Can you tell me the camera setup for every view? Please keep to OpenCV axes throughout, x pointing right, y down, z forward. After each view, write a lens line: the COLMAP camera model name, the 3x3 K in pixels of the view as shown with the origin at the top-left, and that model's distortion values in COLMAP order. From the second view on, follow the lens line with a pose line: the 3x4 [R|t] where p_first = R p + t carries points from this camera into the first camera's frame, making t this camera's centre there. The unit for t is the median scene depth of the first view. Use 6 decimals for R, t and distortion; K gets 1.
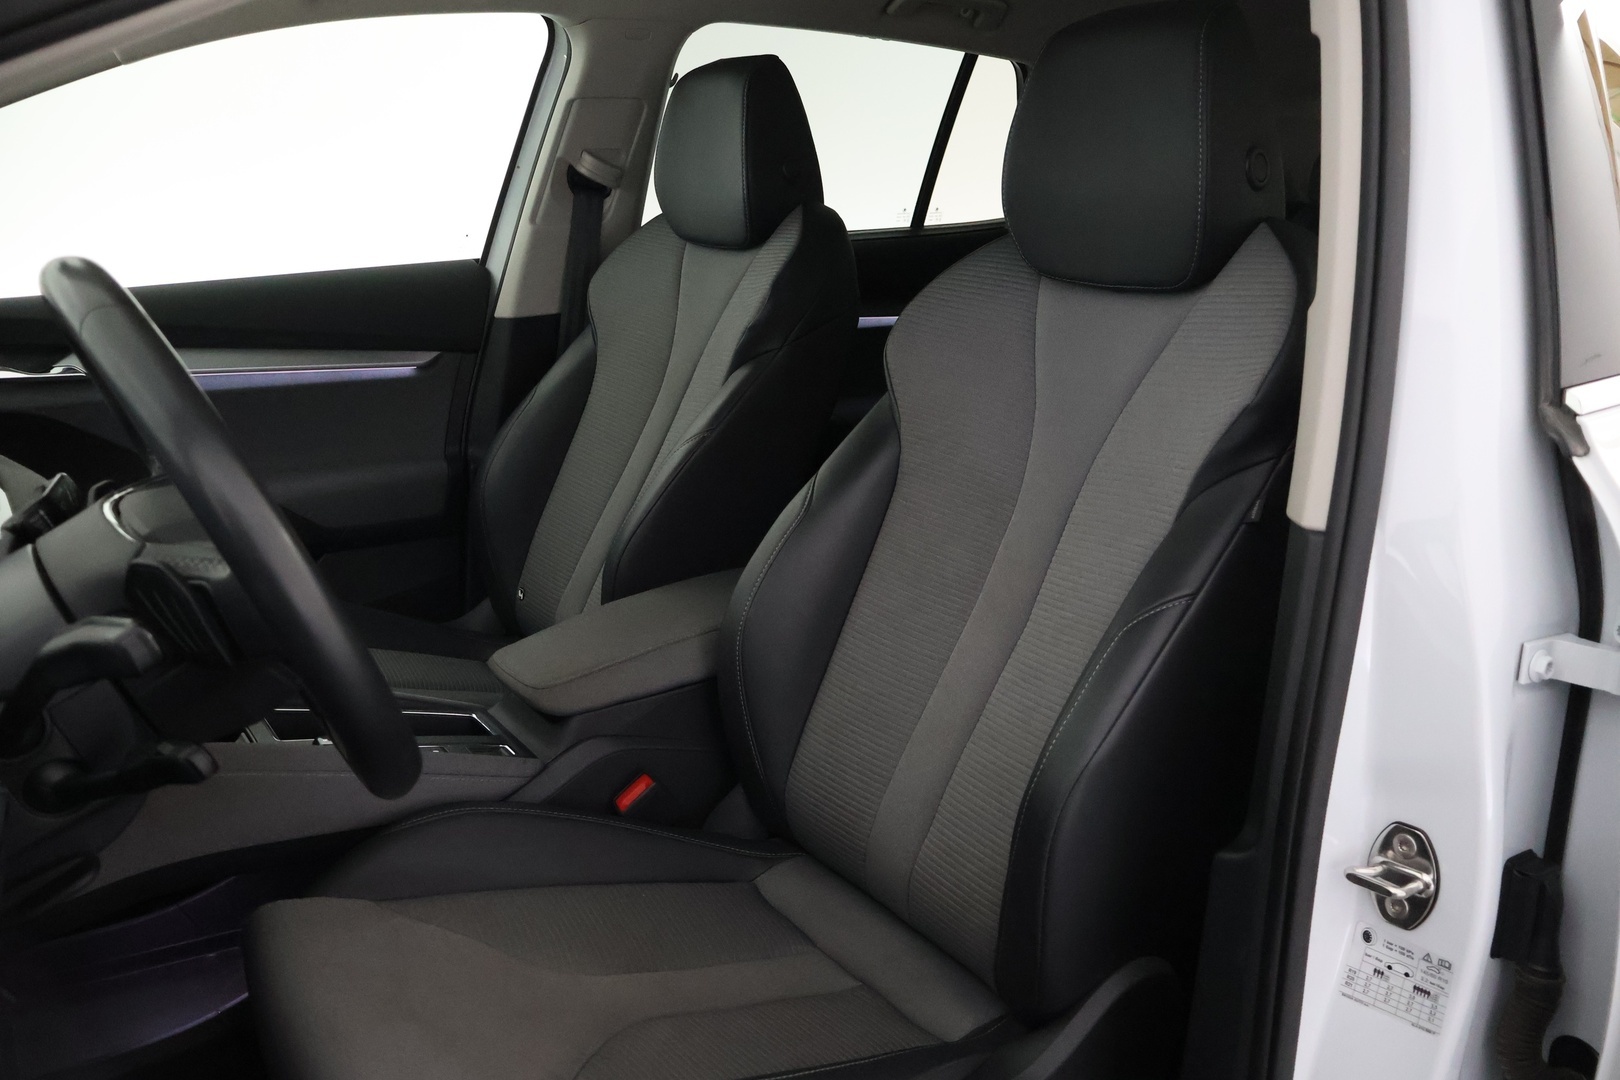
lens RADIAL K [[1357.9, 0, 810.7], [0, 1357.9, 537.2], [0, 0, 1]] dist [0.006910, -0.014917]
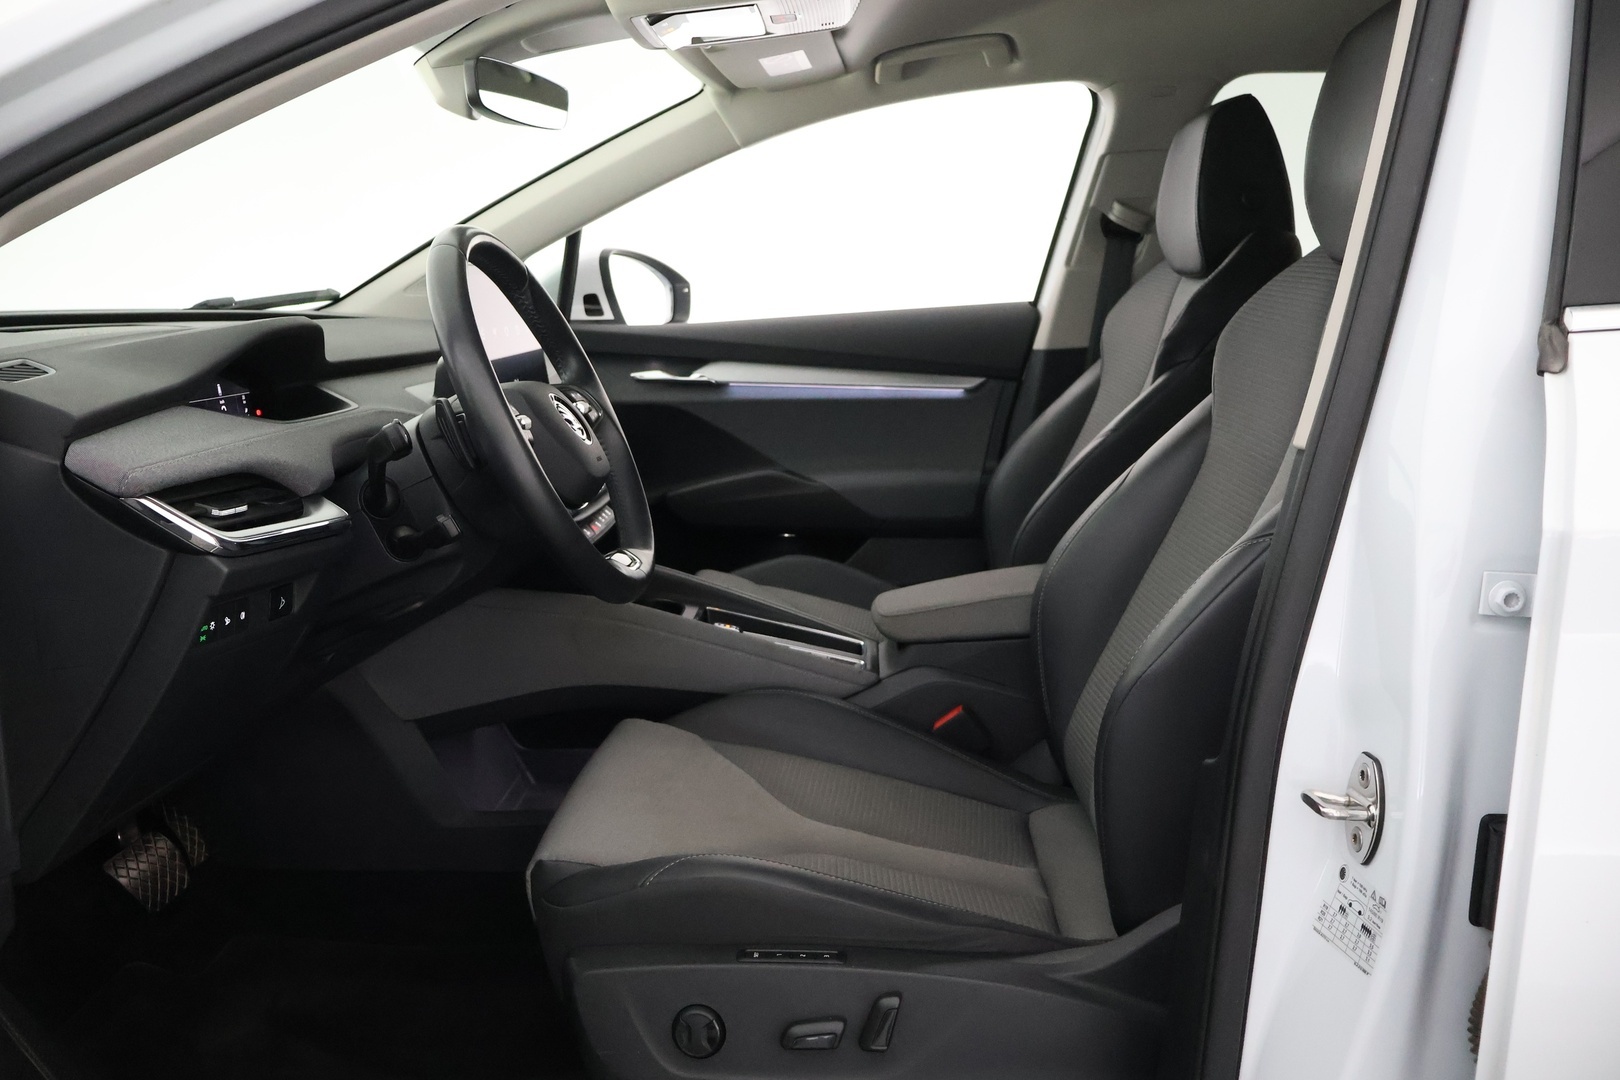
lens RADIAL K [[1357.9, 0, 810.3], [0, 1357.9, 542.7], [0, 0, 1]] dist [0.006910, -0.014917]
pose [[0.806858, 0.087624, -0.584211, 0.438873], [-0.134625, 0.990190, -0.037416, 0.098954], [0.575201, 0.108839, 0.810739, -0.025023]]
